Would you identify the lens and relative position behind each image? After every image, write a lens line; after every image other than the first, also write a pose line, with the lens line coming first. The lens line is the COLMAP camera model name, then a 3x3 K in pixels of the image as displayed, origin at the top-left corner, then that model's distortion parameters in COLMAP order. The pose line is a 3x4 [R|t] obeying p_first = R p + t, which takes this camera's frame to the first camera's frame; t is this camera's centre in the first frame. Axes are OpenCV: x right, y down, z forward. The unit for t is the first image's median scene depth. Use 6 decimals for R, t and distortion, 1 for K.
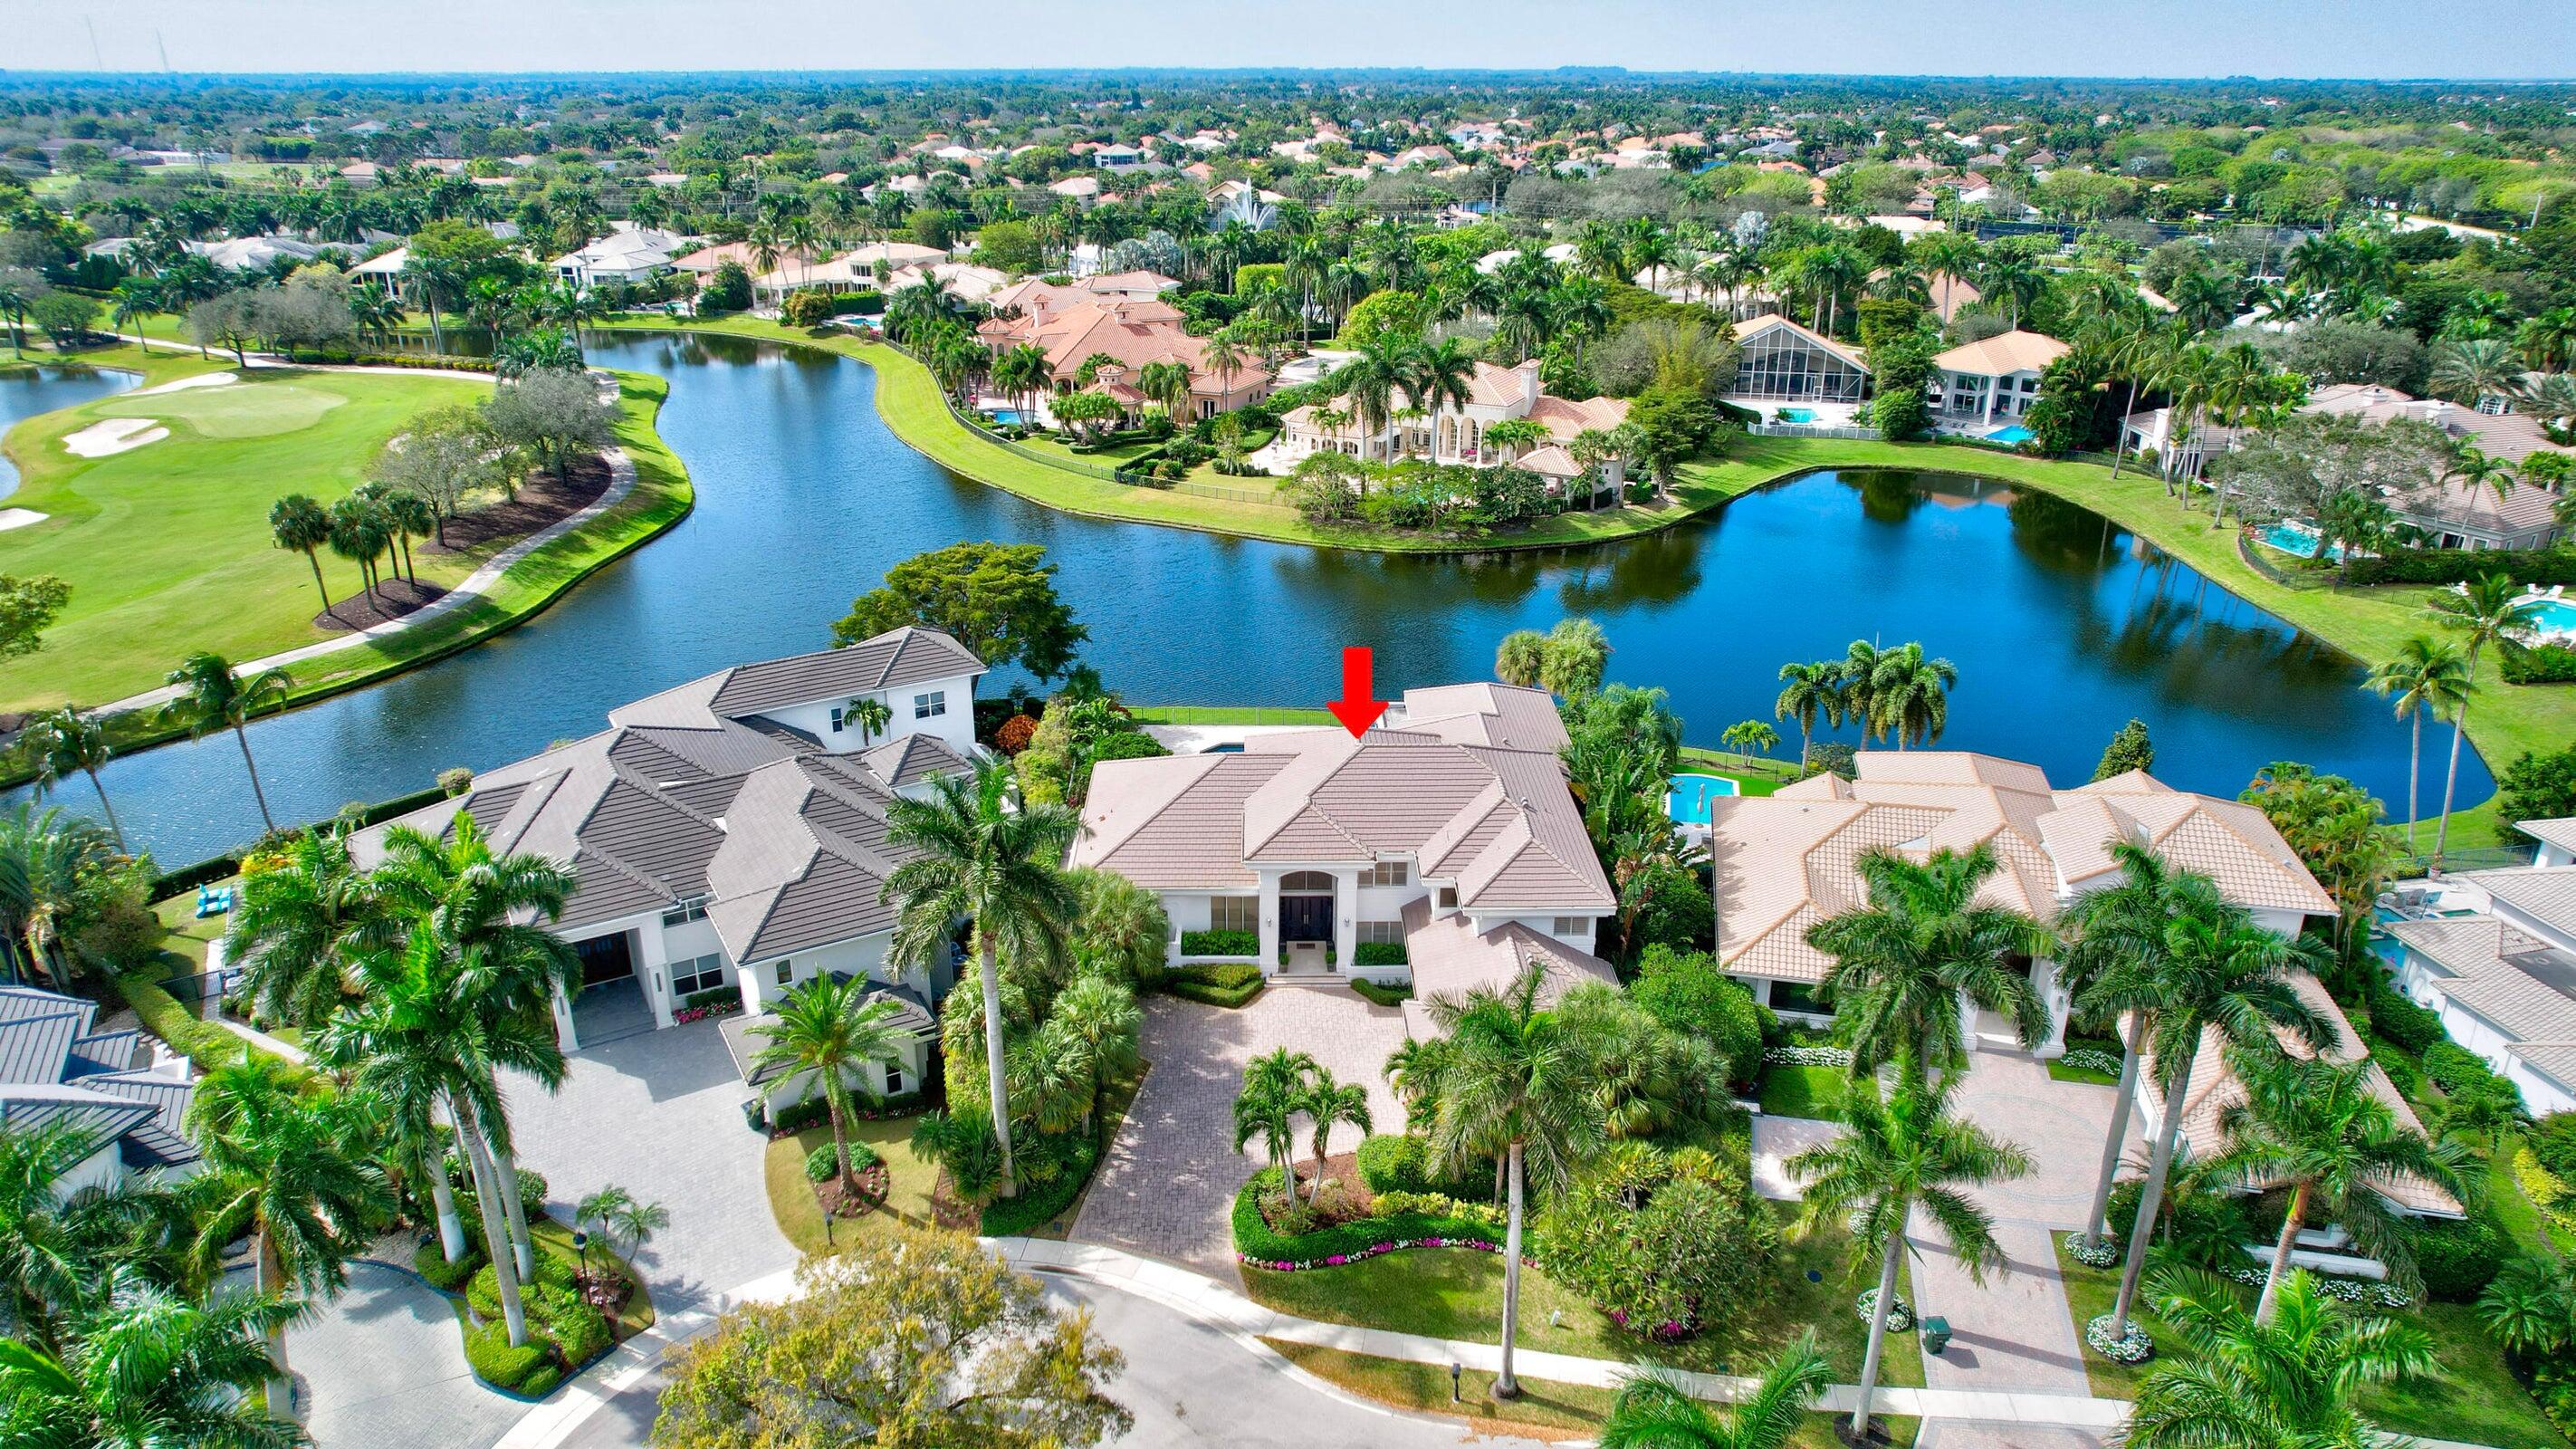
lens RADIAL K [[1650.2, 0, 1275.6], [0, 1650.2, 729.5], [0, 0, 1]] dist [-0.072100, 0.063585]
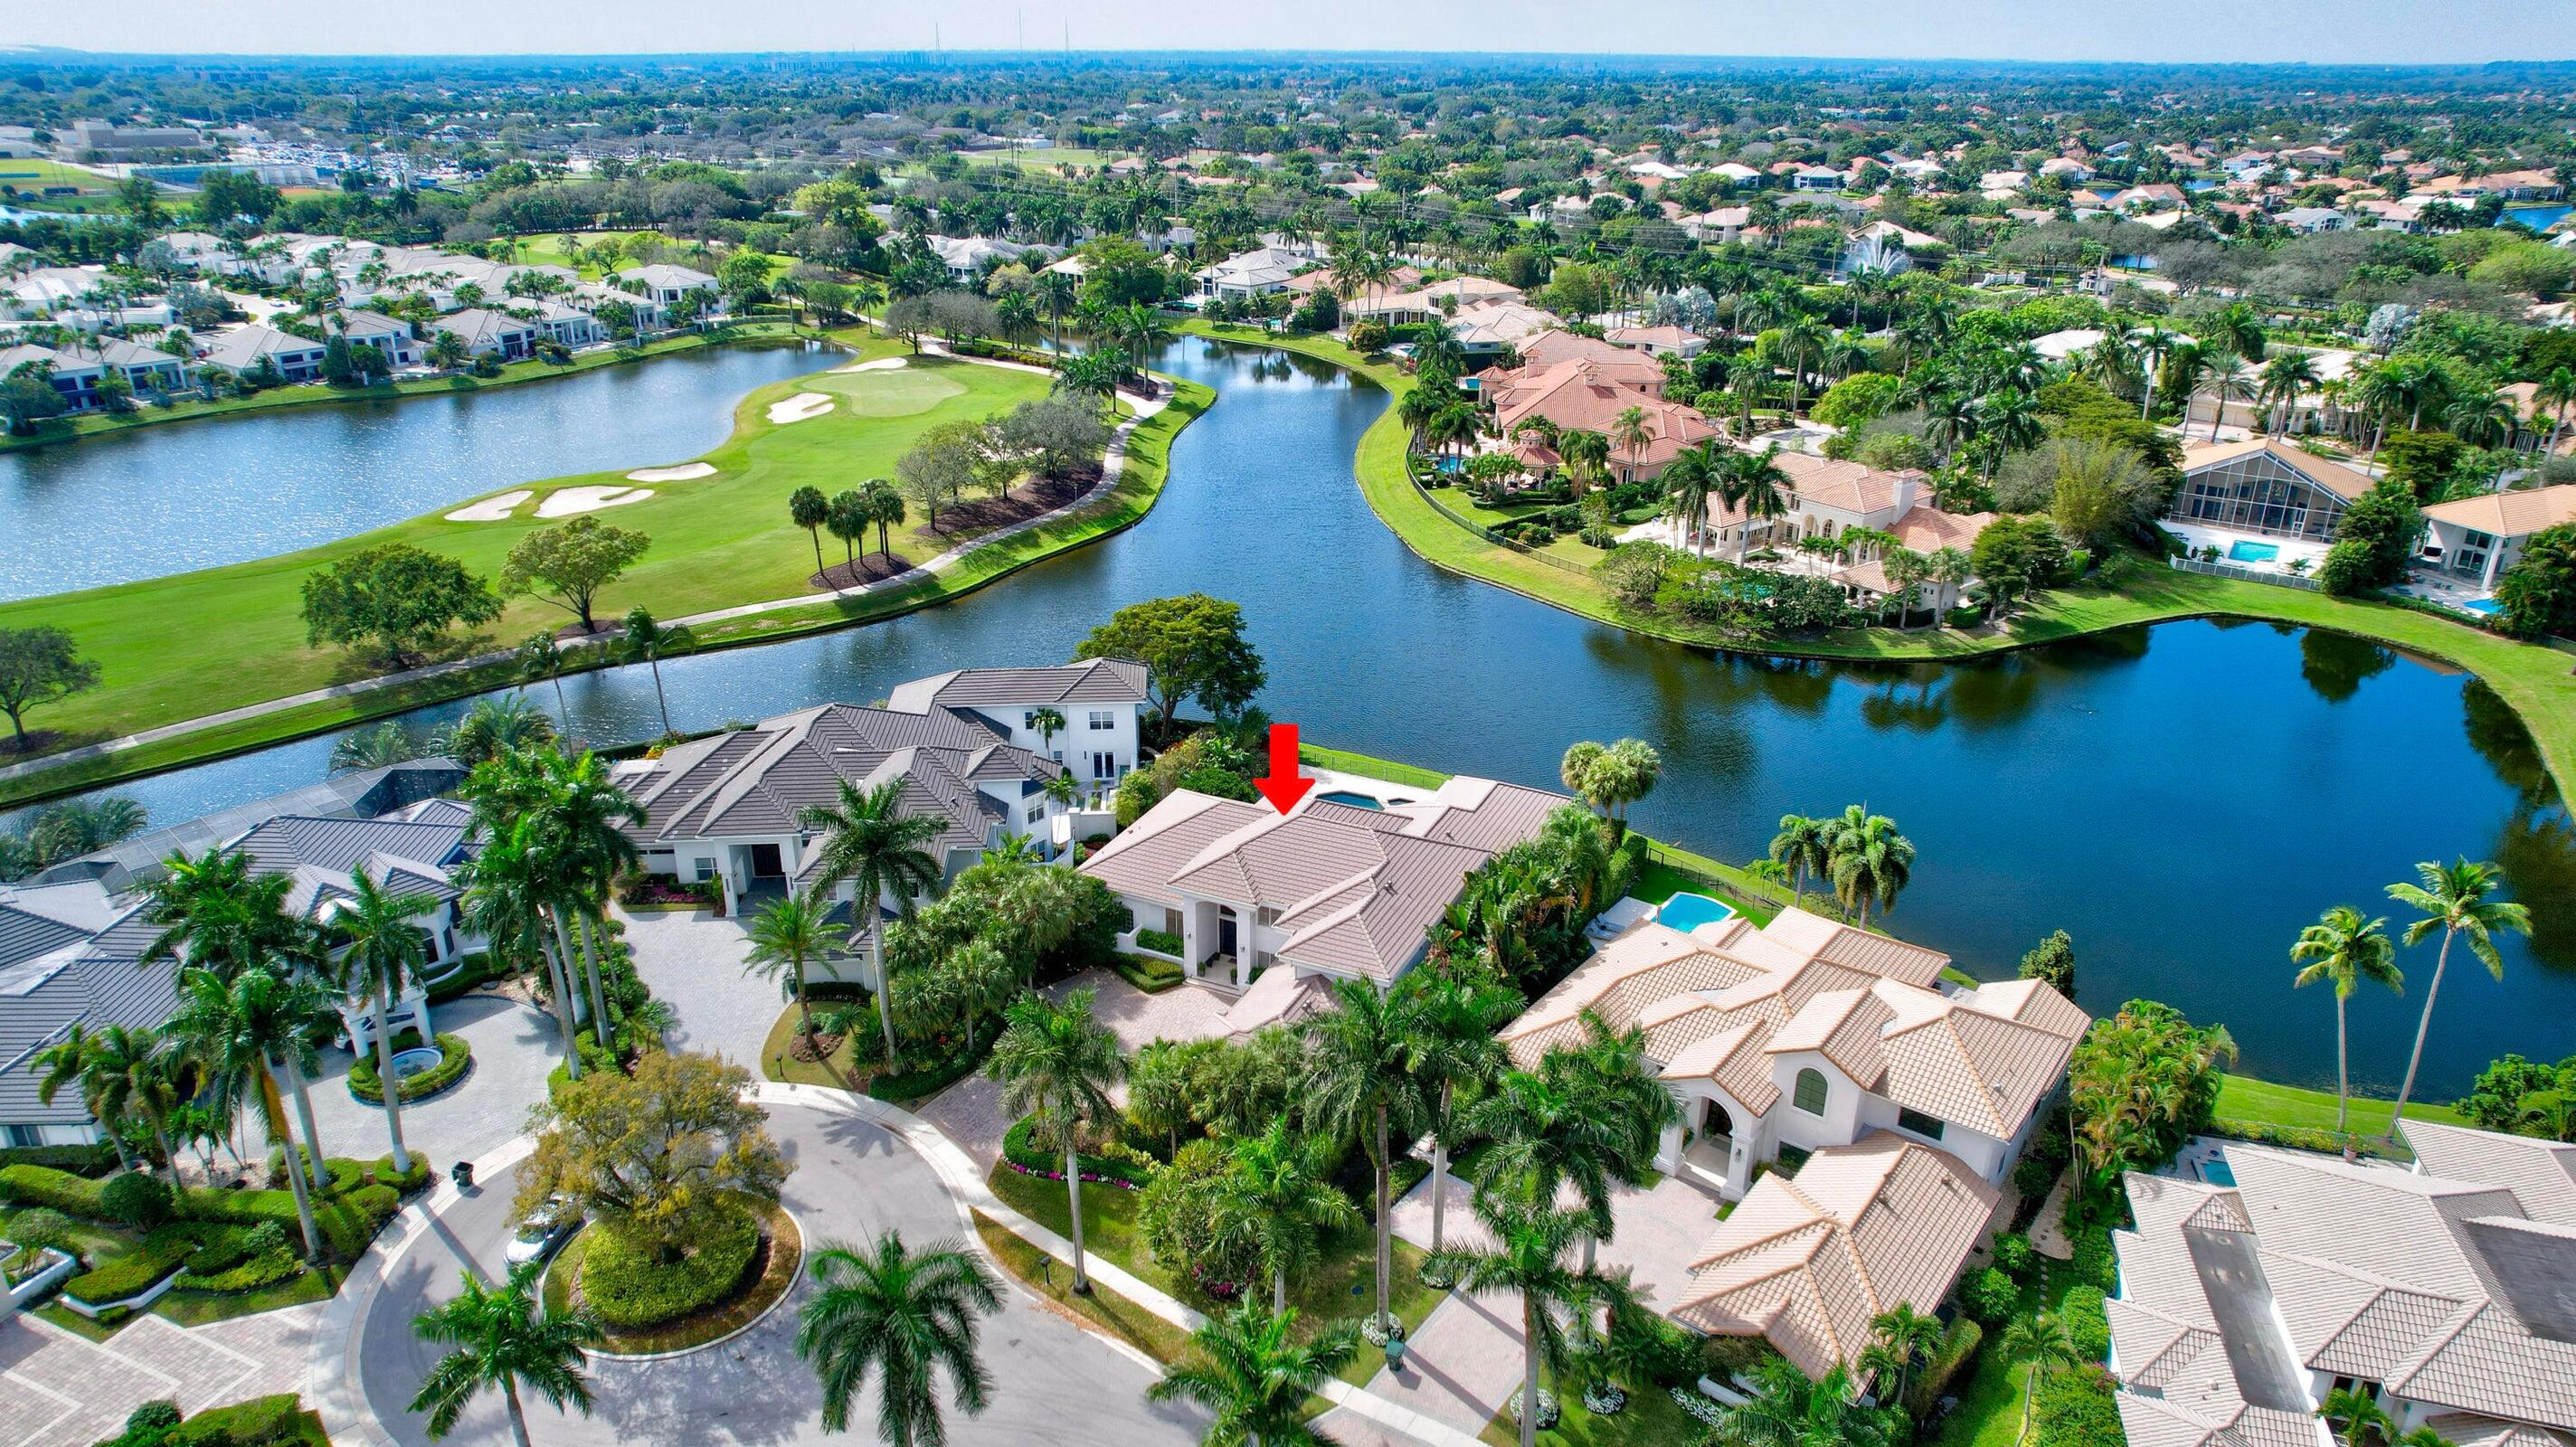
lens RADIAL K [[1649.9, 0, 1275.6], [0, 1649.9, 728.5], [0, 0, 1]] dist [-0.072100, 0.063585]
pose [[0.902411, 0.166197, -0.397533, 0.254150], [-0.164091, 0.985651, 0.039580, -0.048966], [0.398407, 0.029514, 0.916734, -0.075550]]
